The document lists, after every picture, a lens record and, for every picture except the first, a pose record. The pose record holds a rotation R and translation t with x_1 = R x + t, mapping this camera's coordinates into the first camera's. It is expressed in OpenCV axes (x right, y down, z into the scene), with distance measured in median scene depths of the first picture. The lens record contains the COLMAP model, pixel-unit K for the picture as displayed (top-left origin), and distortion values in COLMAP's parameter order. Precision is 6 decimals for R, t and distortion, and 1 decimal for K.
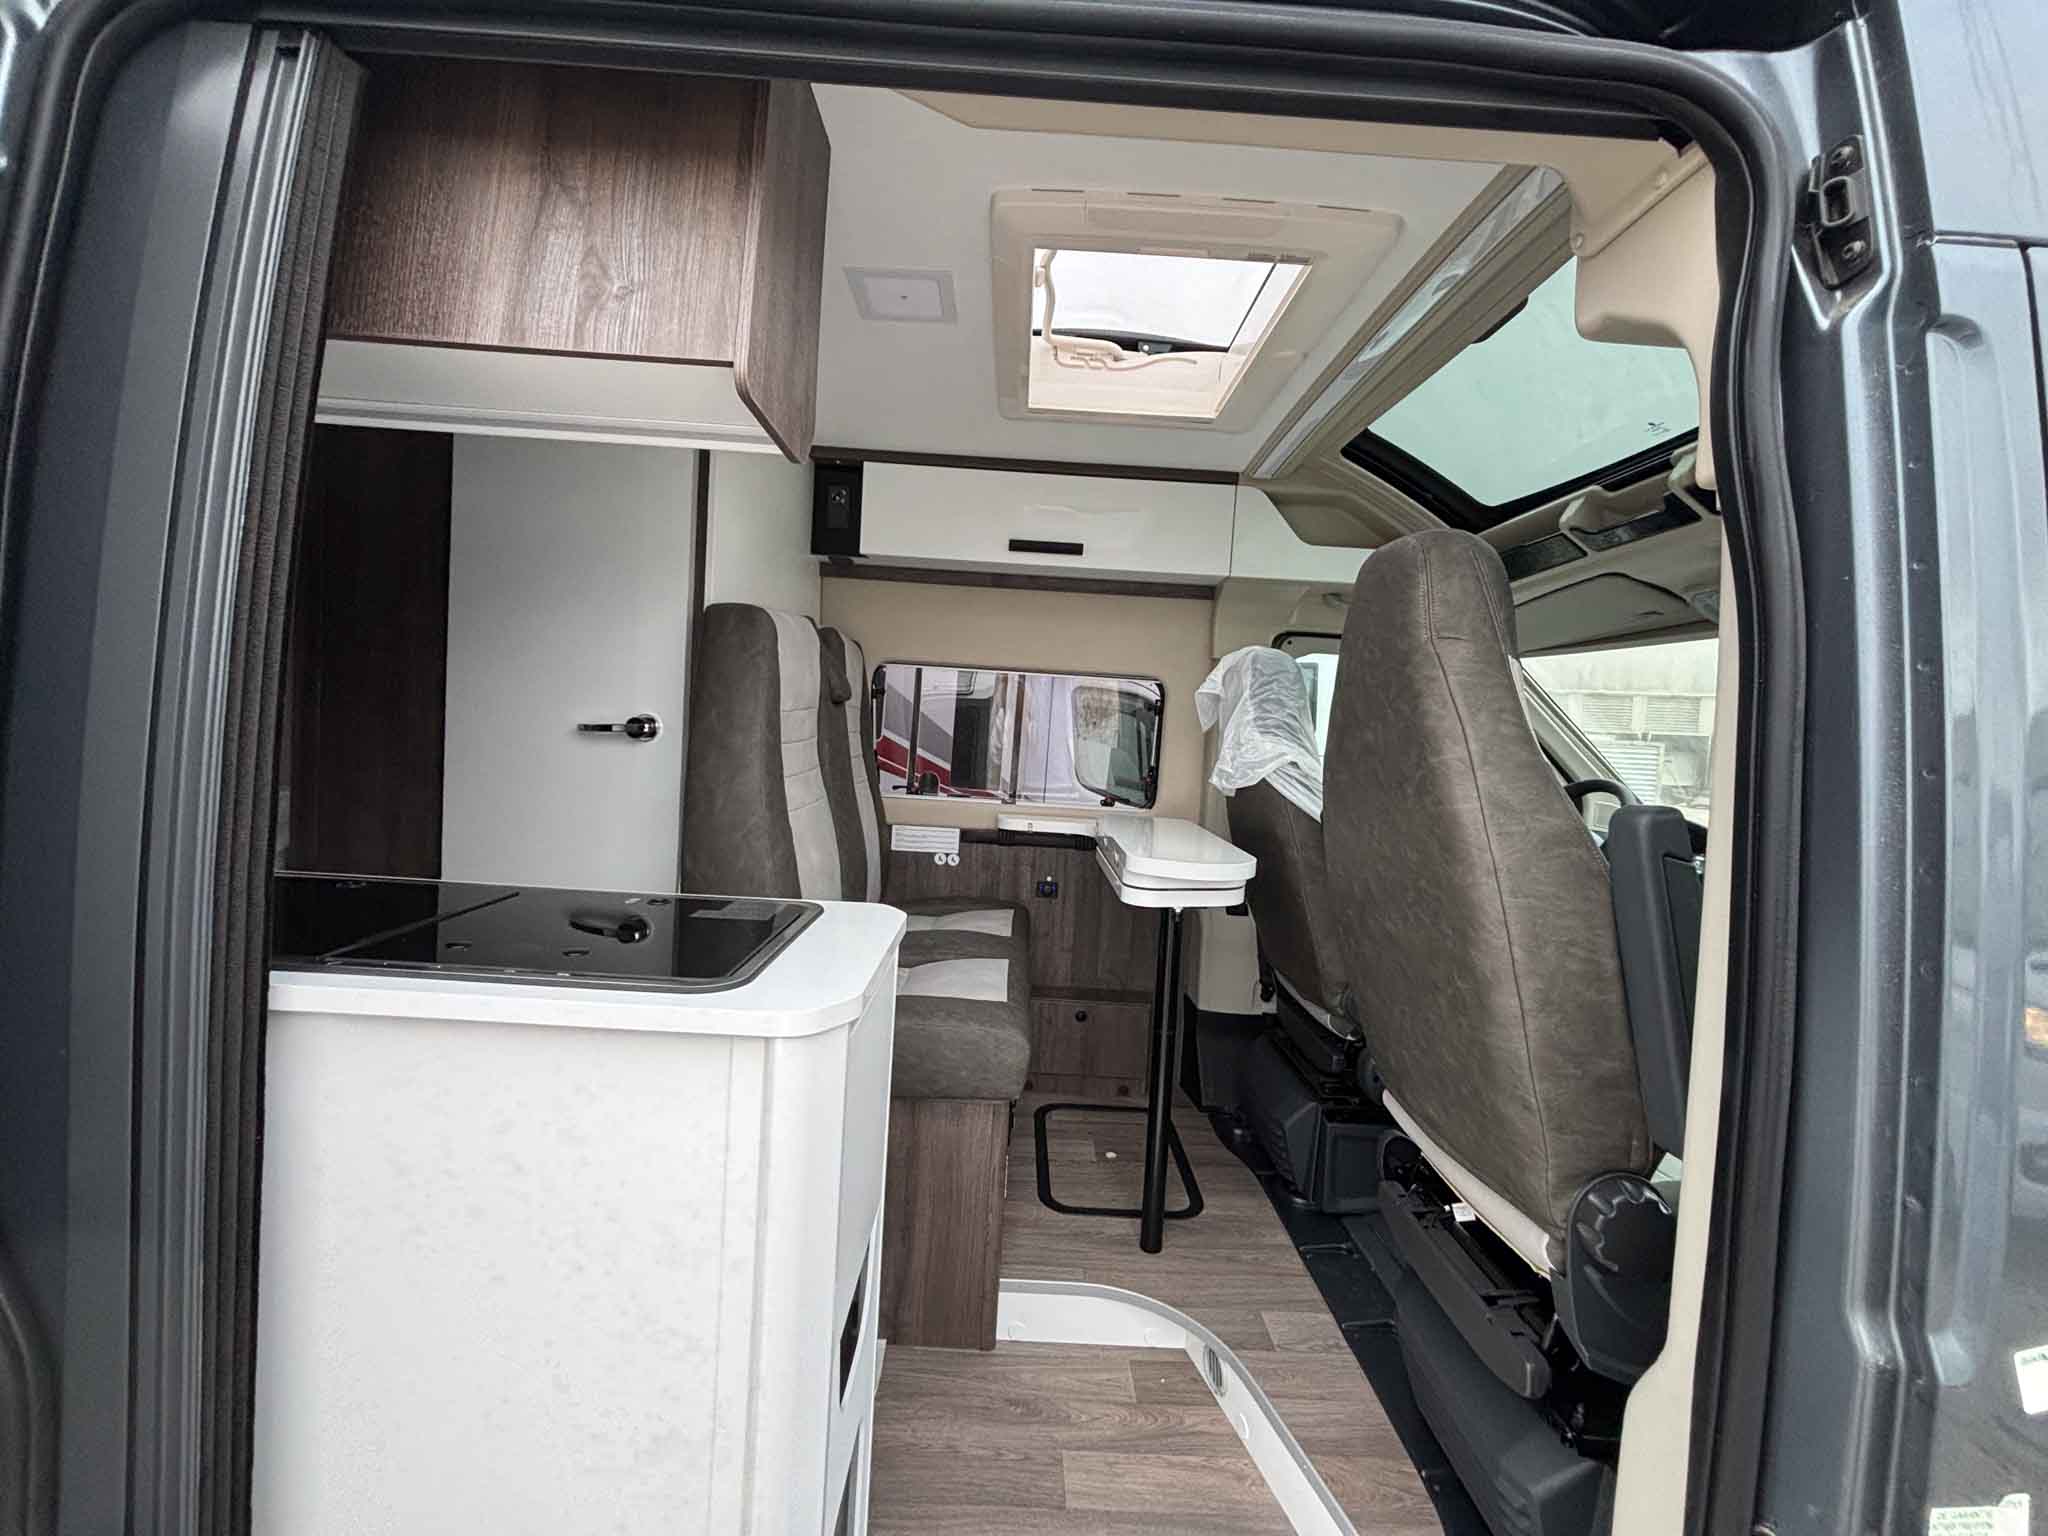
lens RADIAL K [[828.2, 0, 1024.9], [0, 828.2, 768.0], [0, 0, 1]] dist [-0.005500, 0.000864]
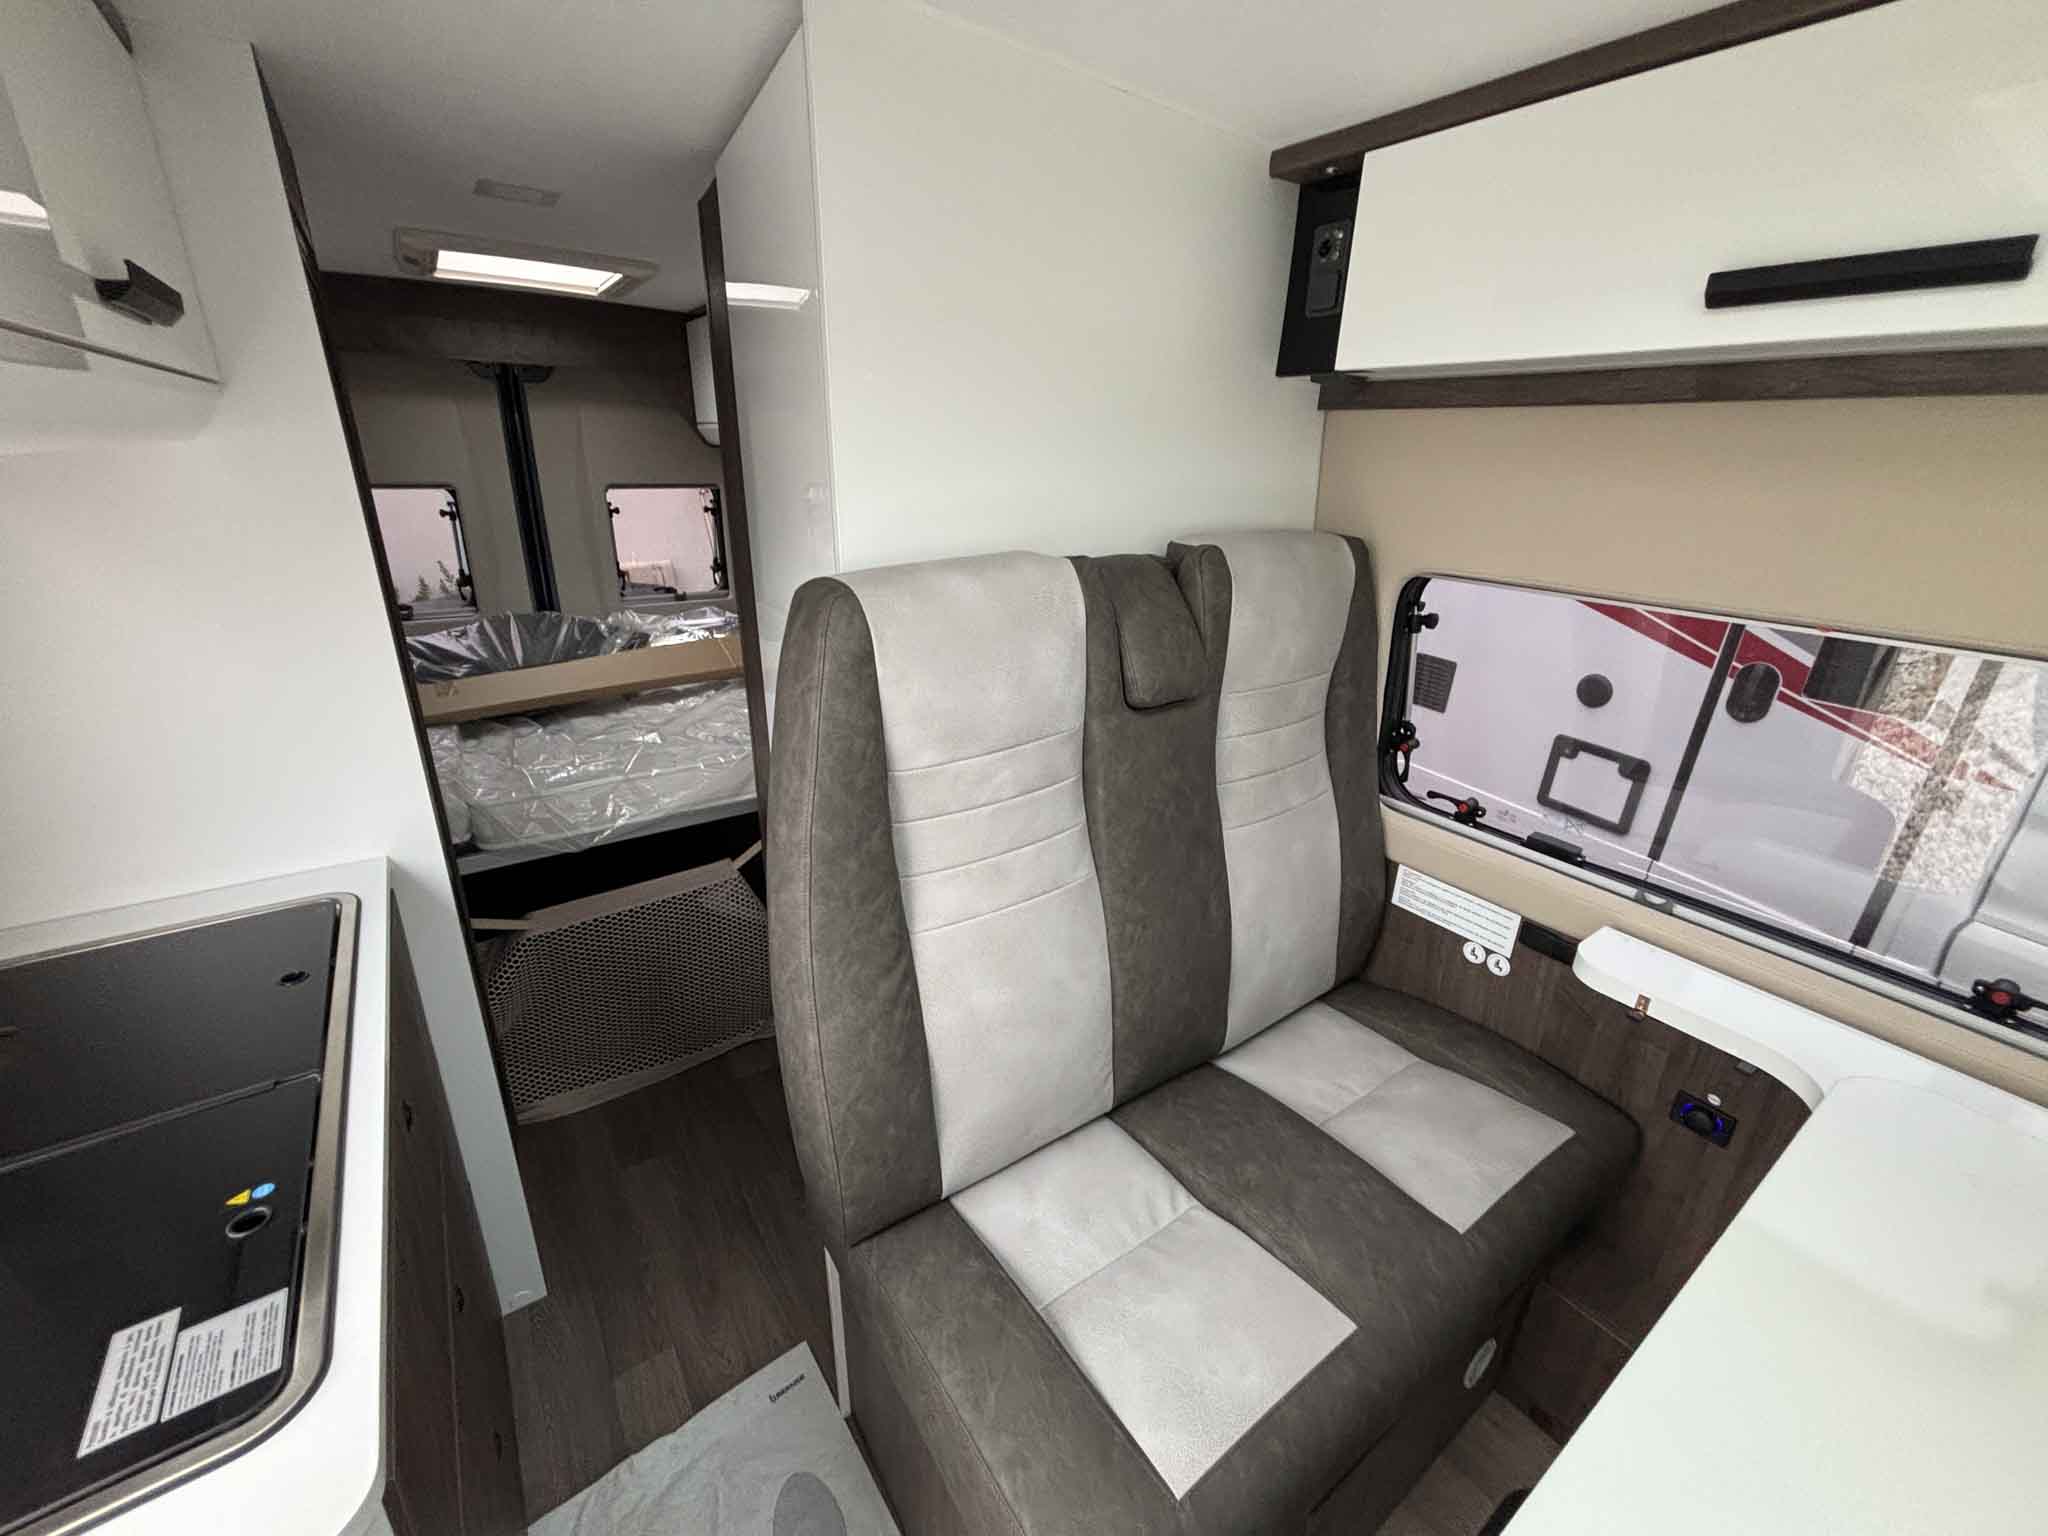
lens RADIAL K [[828.2, 0, 1017.6], [0, 828.2, 760.8], [0, 0, 1]] dist [-0.005500, 0.000864]
pose [[0.560452, 0.245127, -0.791079, 0.124423], [-0.023943, 0.959591, 0.280380, -0.152004], [0.827841, -0.138198, 0.543674, 0.485353]]
